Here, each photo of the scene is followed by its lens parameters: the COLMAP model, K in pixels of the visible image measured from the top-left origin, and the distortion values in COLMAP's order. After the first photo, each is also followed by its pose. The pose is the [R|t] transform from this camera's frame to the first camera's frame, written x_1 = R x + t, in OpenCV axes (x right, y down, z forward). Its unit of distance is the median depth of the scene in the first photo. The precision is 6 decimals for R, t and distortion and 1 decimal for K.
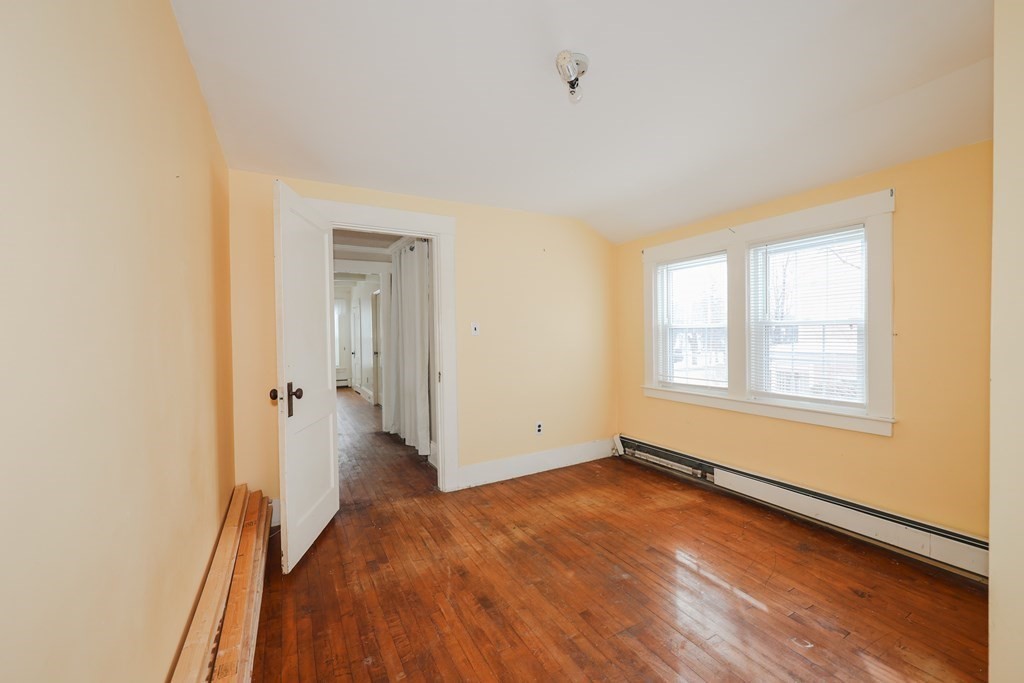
lens RADIAL K [[416.1, 0, 513.2], [0, 416.1, 345.9], [0, 0, 1]] dist [0.000392, 0.000518]
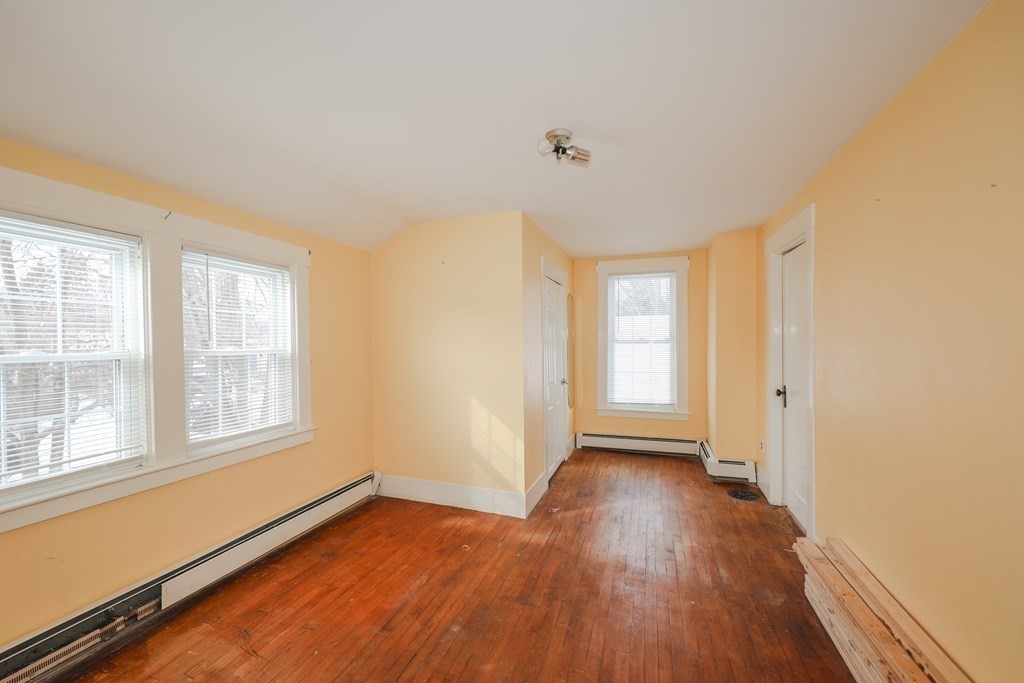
lens RADIAL K [[416.1, 0, 513.2], [0, 416.1, 345.9], [0, 0, 1]] dist [0.000392, 0.000518]
pose [[-0.682757, 0.013090, 0.730528, -0.428228], [0.040247, 0.998995, 0.019715, -0.069770], [-0.729536, 0.042862, -0.682598, 1.305112]]
